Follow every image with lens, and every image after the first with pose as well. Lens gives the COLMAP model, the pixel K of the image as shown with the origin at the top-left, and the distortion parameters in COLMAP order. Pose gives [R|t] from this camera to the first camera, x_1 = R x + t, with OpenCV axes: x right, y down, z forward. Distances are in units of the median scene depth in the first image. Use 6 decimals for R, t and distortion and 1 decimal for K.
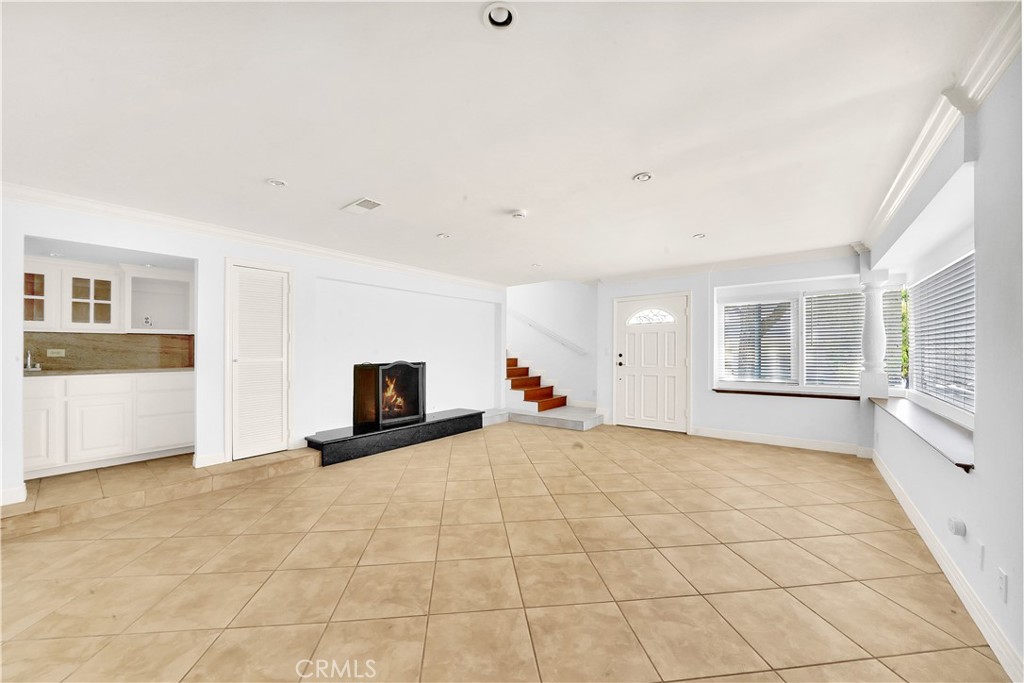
lens RADIAL K [[376.7, 0, 535.1], [0, 376.7, 353.1], [0, 0, 1]] dist [-0.024274, -0.000118]
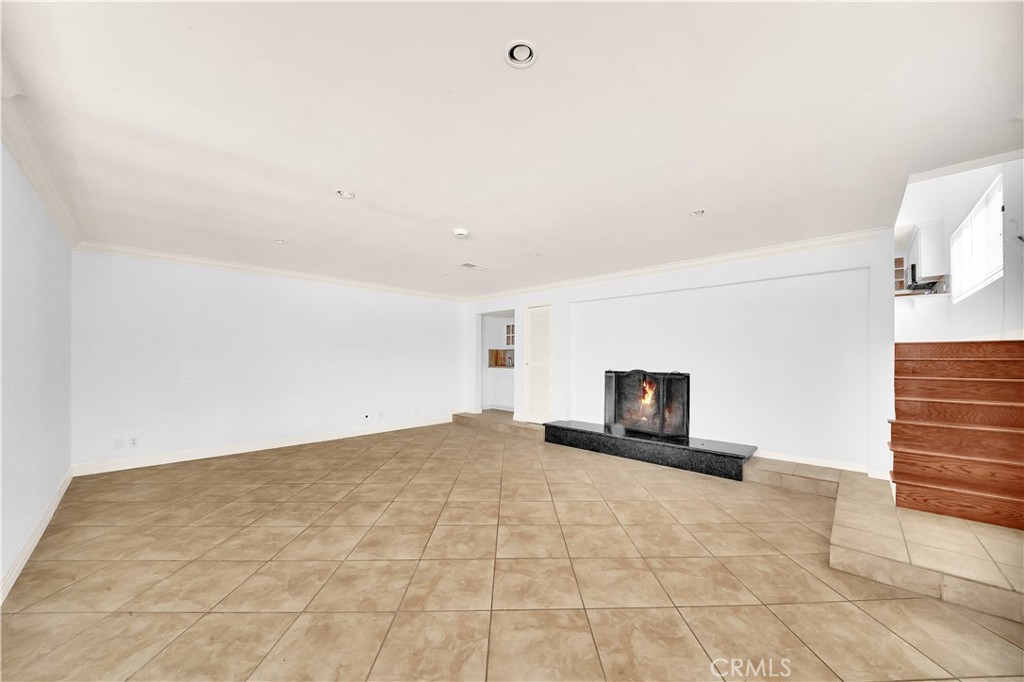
lens RADIAL K [[373.0, 0, 512.4], [0, 373.0, 354.6], [0, 0, 1]] dist [-0.022382, 0.000014]
pose [[-0.148915, -0.003379, -0.988844, 0.808506], [-0.009094, 0.999957, -0.002047, -0.016912], [0.988808, 0.008688, -0.148940, 1.052919]]
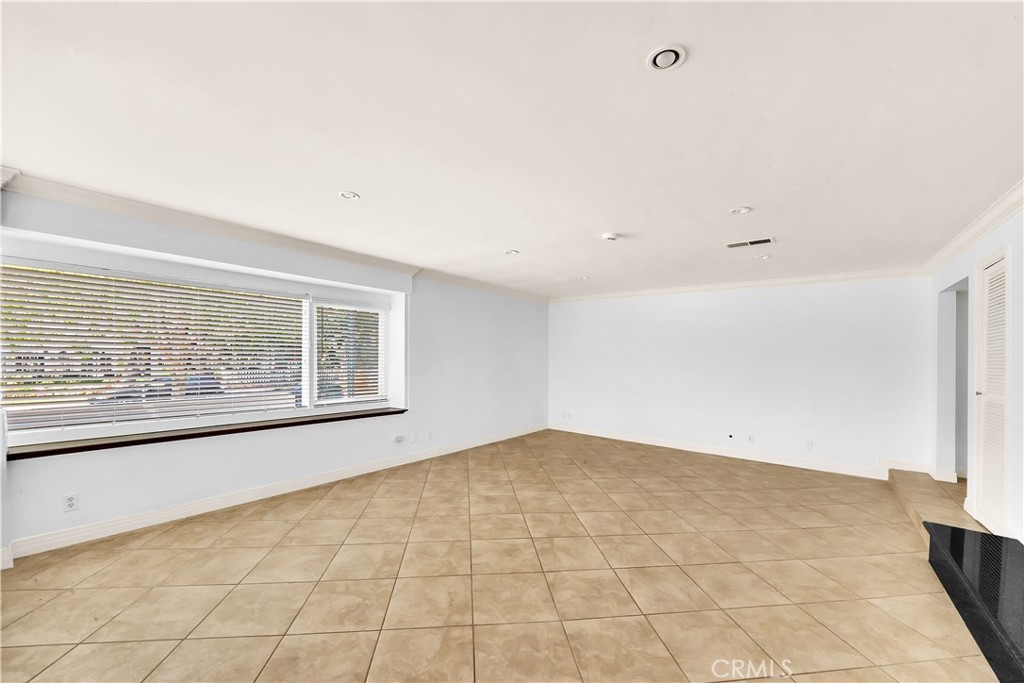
lens RADIAL K [[403.3, 0, 508.9], [0, 403.3, 351.4], [0, 0, 1]] dist [-0.024631, 0.000118]
pose [[-0.997415, -0.014692, 0.070338, 0.118666], [-0.014682, 0.999892, 0.000673, -0.050408], [-0.070340, -0.000362, -0.997523, 1.682124]]
